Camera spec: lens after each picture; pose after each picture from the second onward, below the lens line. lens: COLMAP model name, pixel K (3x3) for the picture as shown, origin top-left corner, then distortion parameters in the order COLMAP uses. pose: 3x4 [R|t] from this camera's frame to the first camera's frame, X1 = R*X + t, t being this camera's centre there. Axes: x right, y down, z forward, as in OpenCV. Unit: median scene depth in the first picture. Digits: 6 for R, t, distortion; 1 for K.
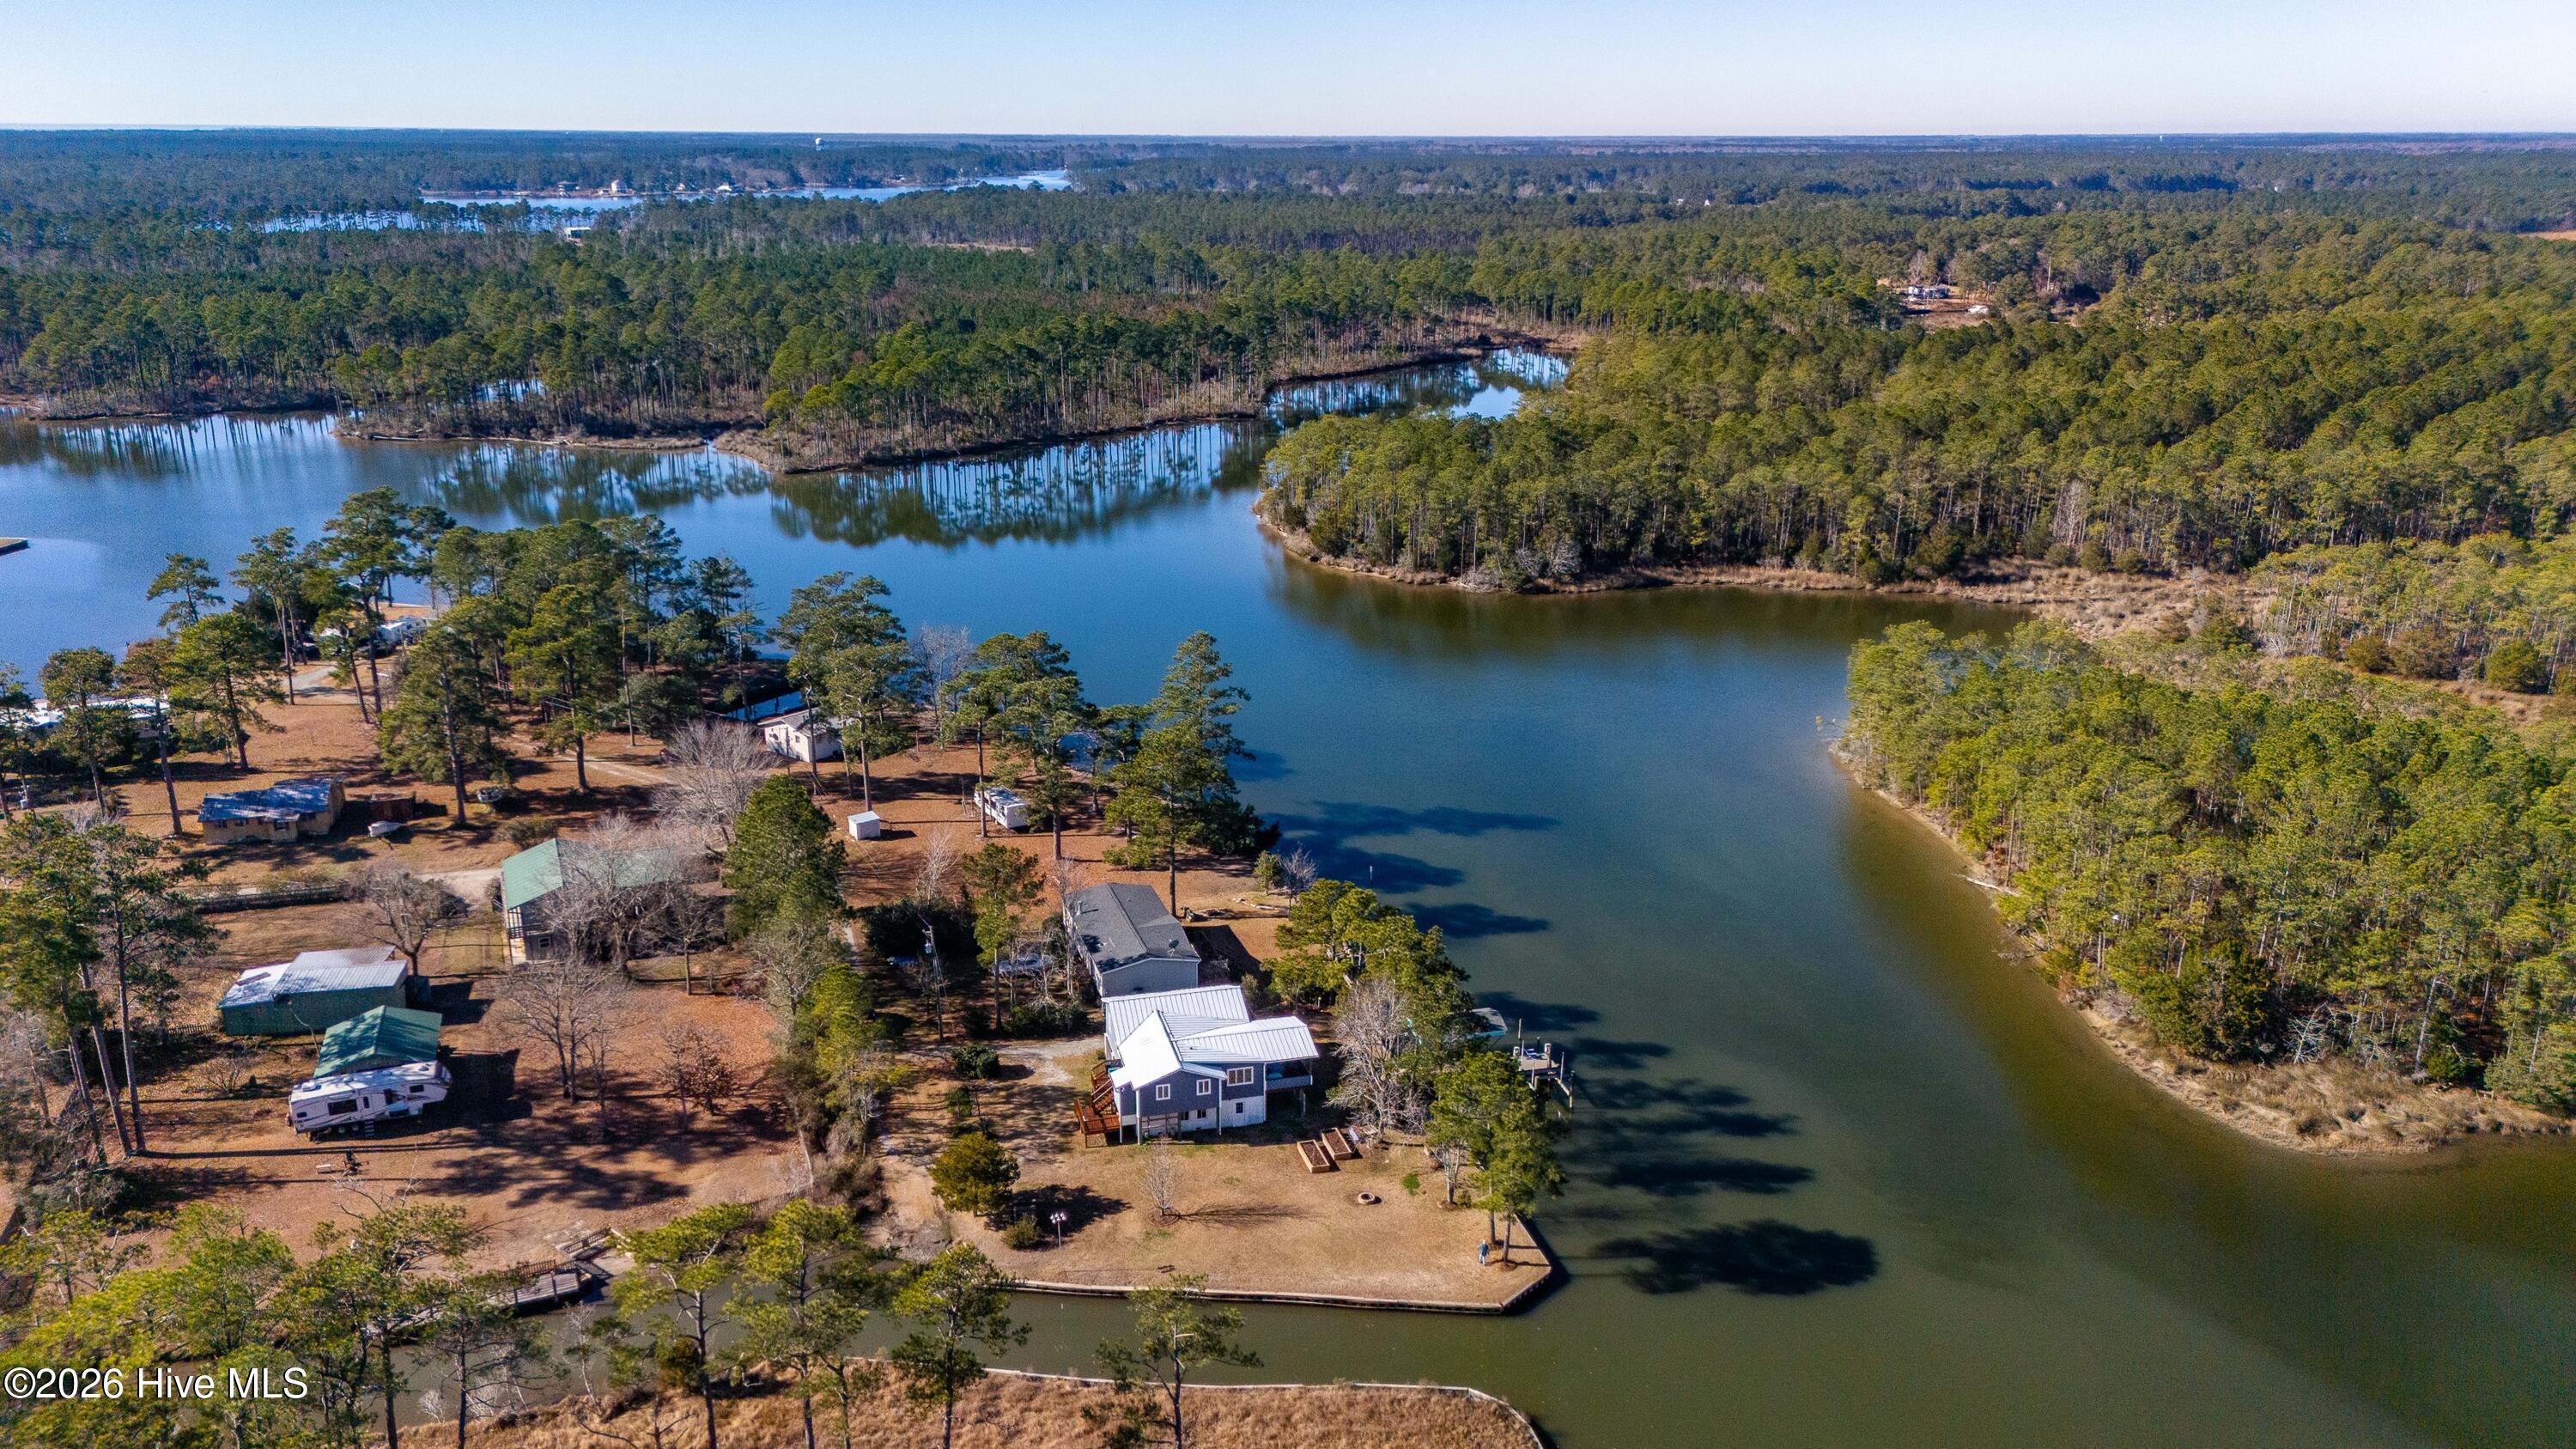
lens RADIAL K [[1922.3, 0, 1288.0], [0, 1922.3, 724.5], [0, 0, 1]] dist [0.084100, -0.085483]
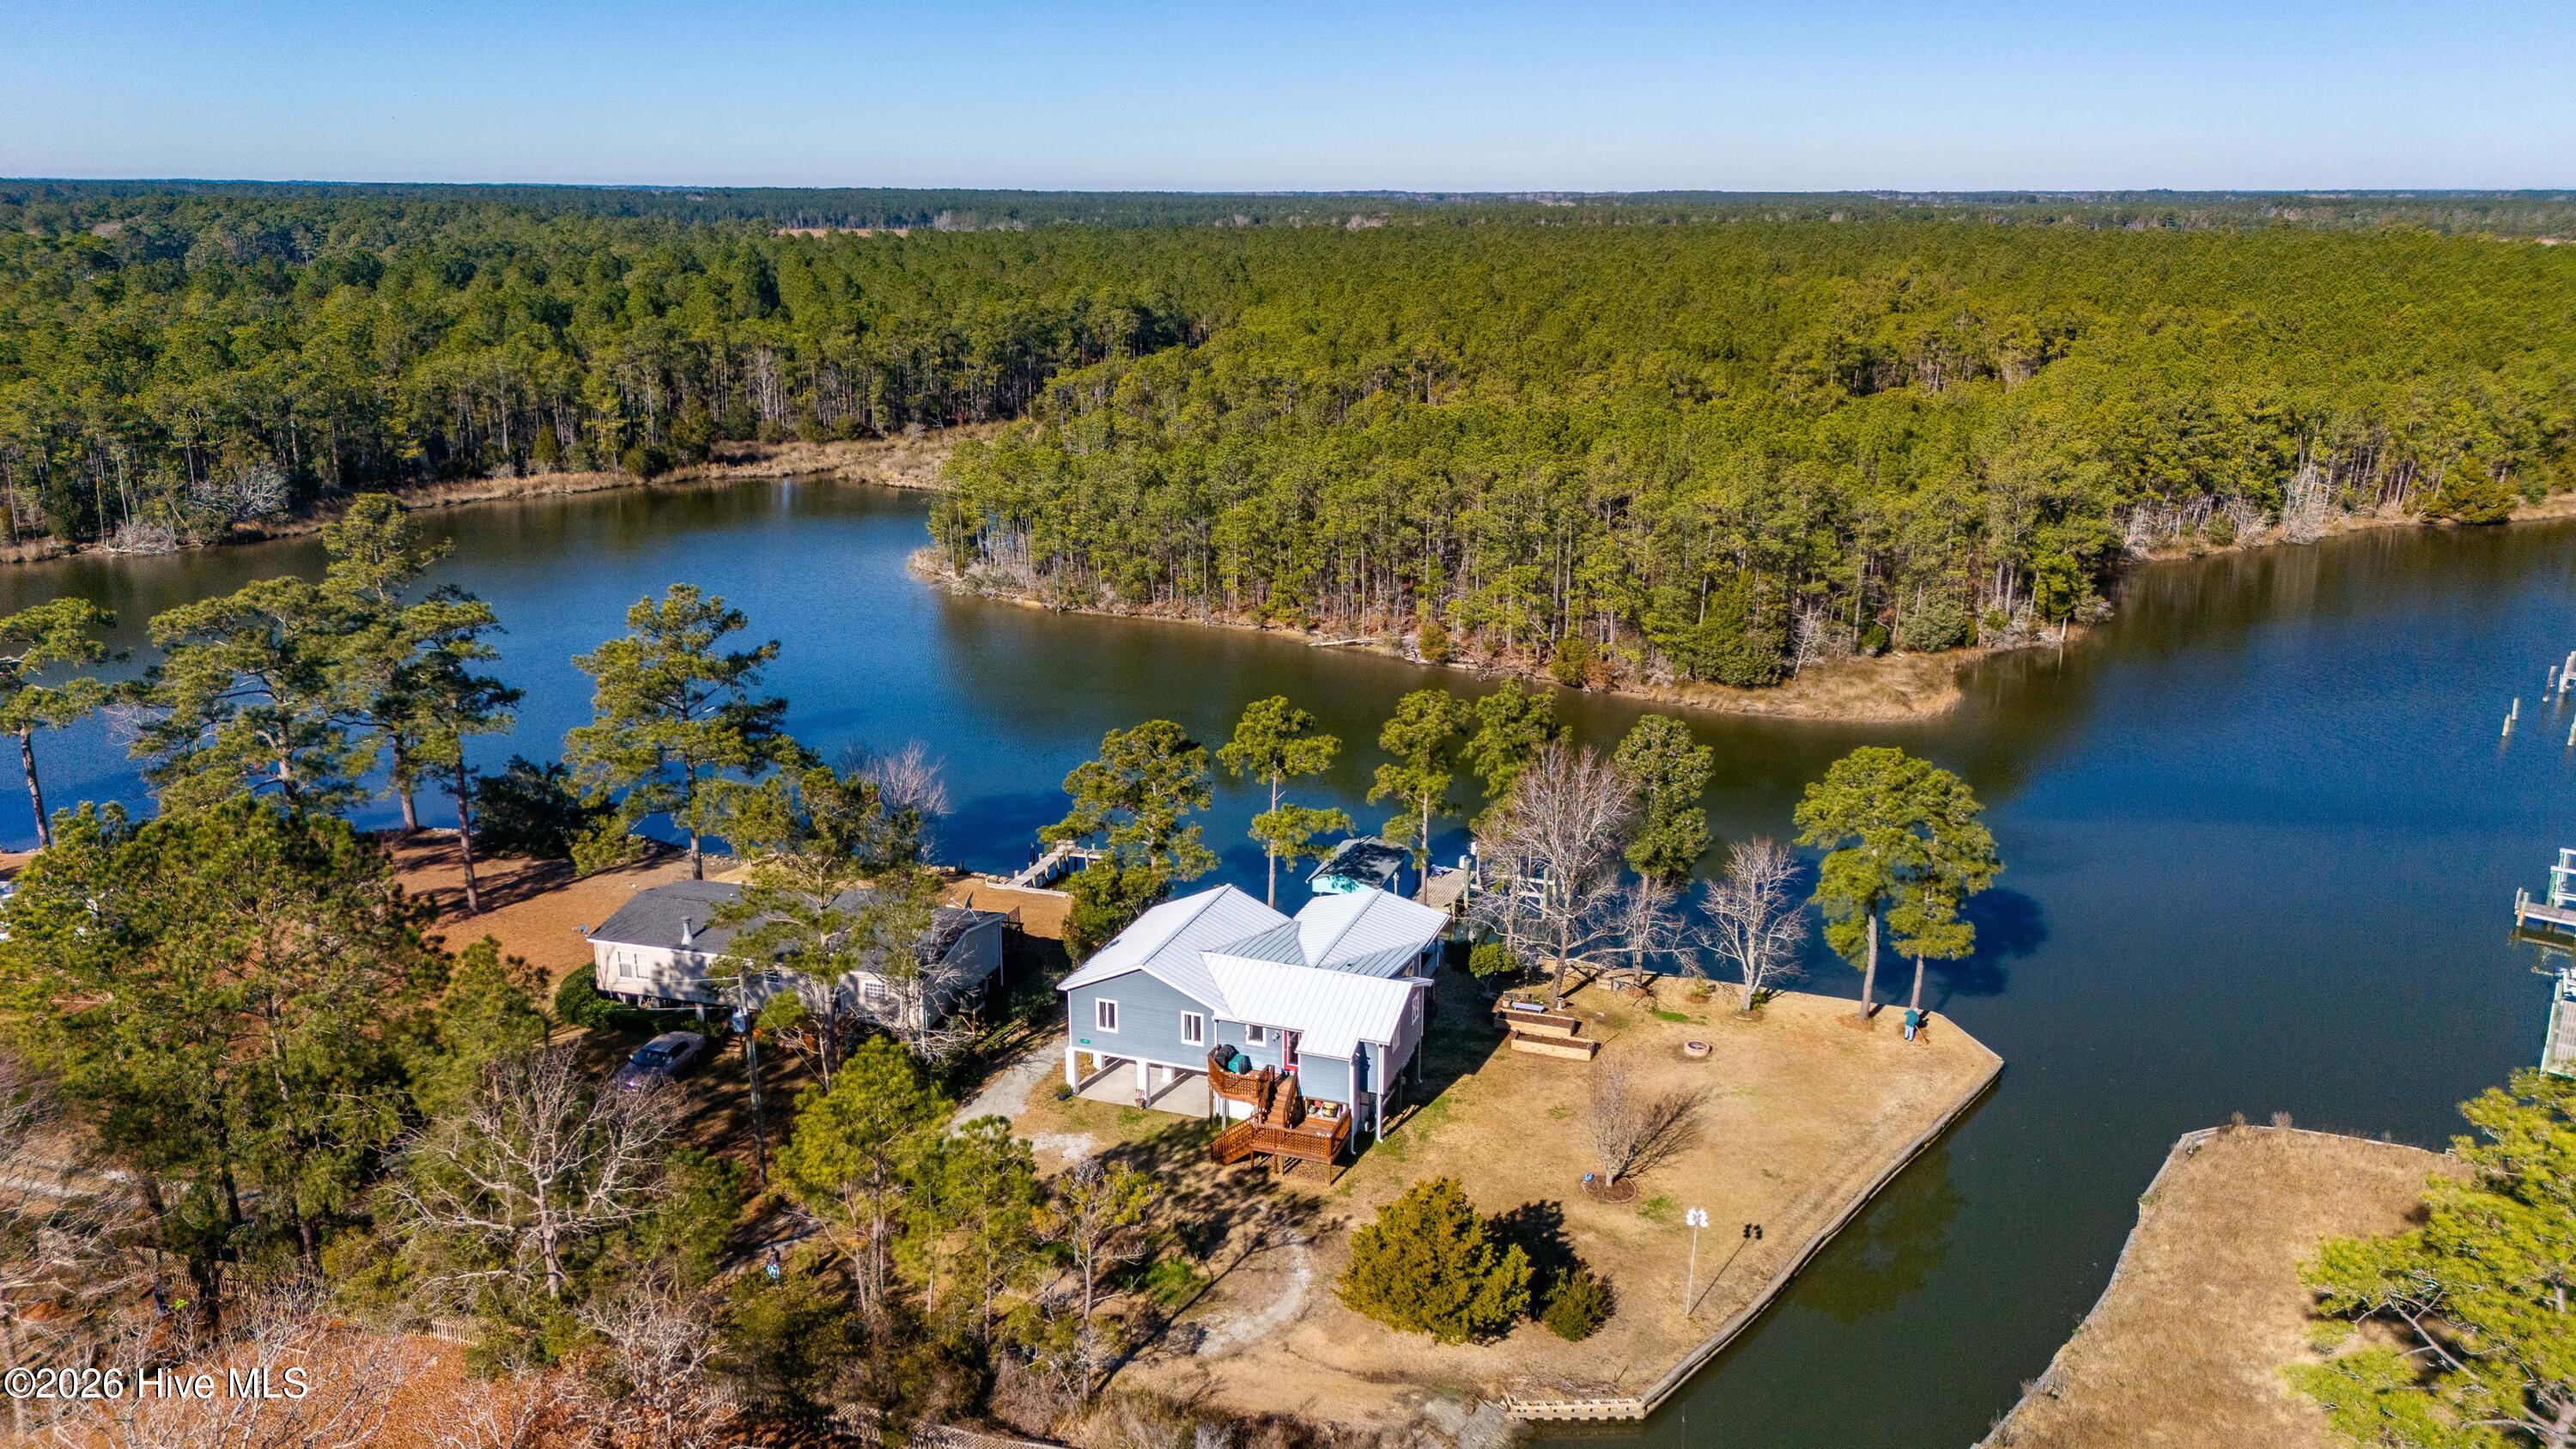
lens RADIAL K [[1918.3, 0, 1365.9], [0, 1918.3, 720.2], [0, 0, 1]] dist [0.052790, -0.052221]
pose [[0.544296, -0.224212, 0.808376, -0.219111], [0.240481, 0.964882, 0.105699, 0.014997], [-0.803686, 0.136868, 0.579100, 0.279835]]
